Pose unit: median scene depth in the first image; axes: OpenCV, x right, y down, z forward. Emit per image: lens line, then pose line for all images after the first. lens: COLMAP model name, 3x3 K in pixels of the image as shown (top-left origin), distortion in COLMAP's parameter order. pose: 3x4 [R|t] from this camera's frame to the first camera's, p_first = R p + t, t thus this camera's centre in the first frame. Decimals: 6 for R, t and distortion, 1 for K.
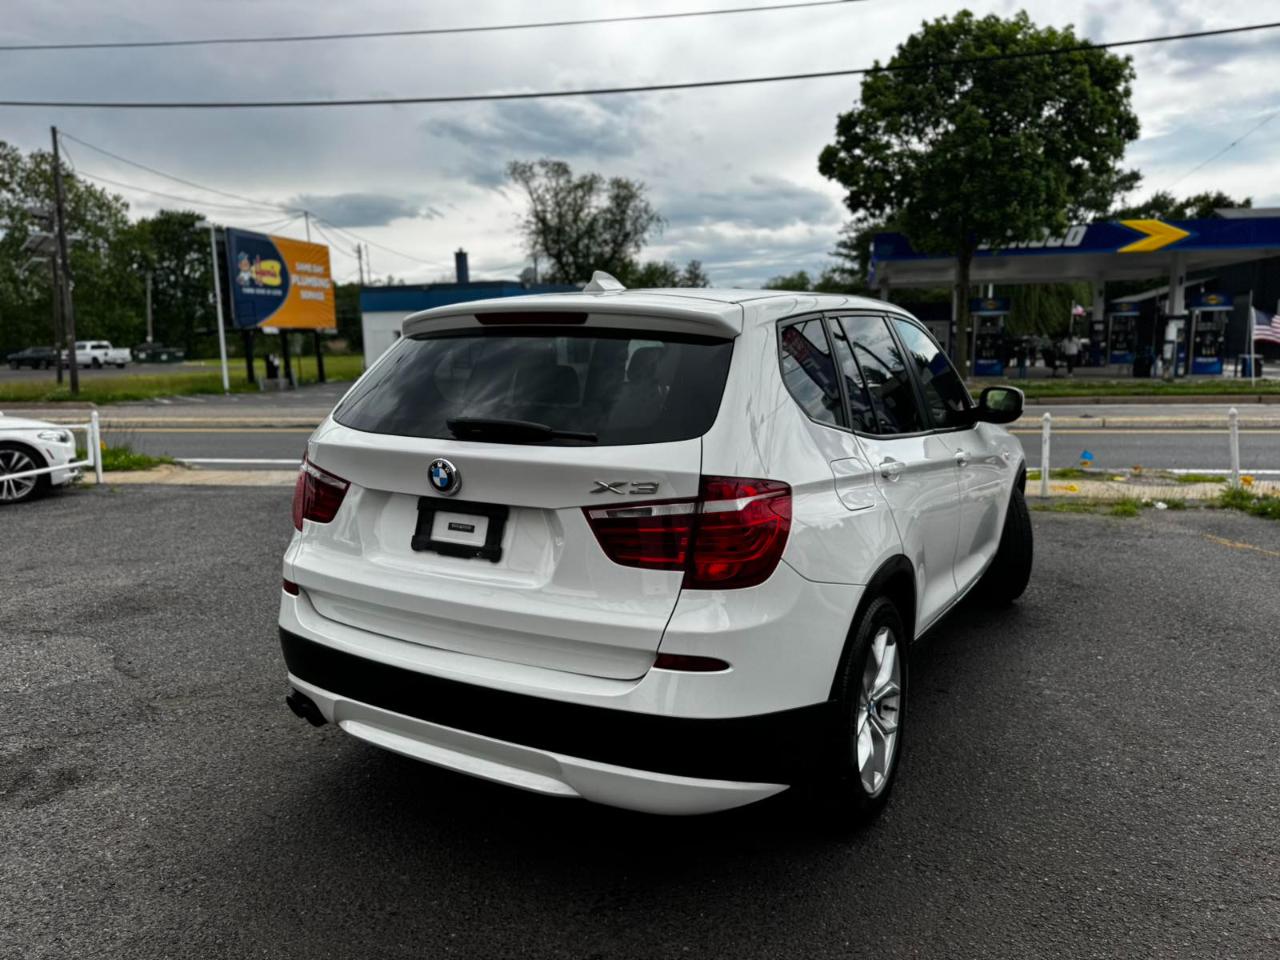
lens RADIAL K [[901.5, 0, 655.4], [0, 901.5, 474.4], [0, 0, 1]] dist [0.034670, -0.039487]
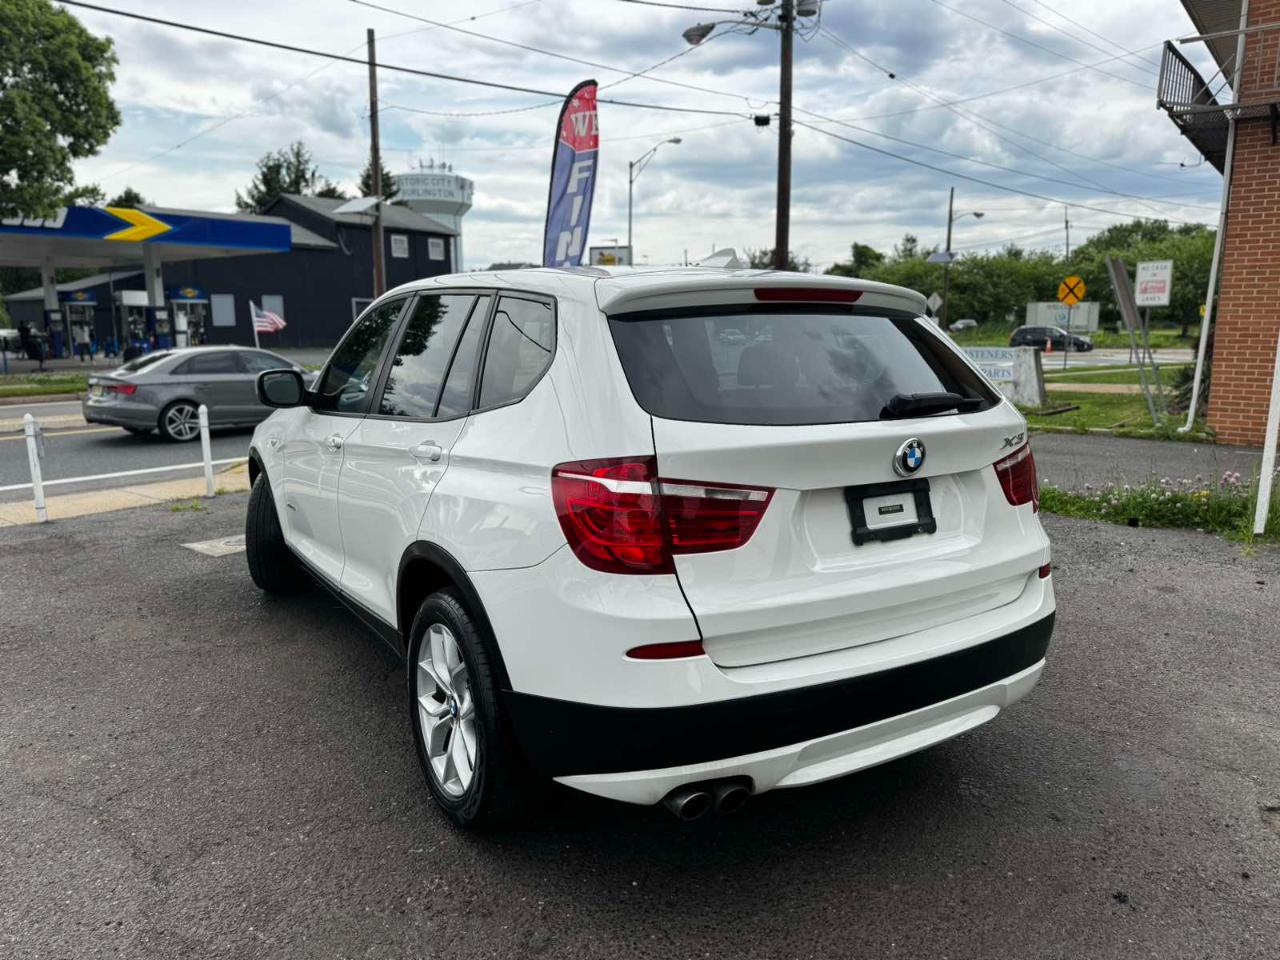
lens RADIAL K [[902.2, 0, 615.4], [0, 902.2, 468.6], [0, 0, 1]] dist [0.036014, -0.039169]
pose [[0.463649, -0.129347, 0.876527, -0.140669], [0.127097, 0.988765, 0.078681, -0.011557], [-0.876856, 0.074924, 0.474879, 0.093361]]
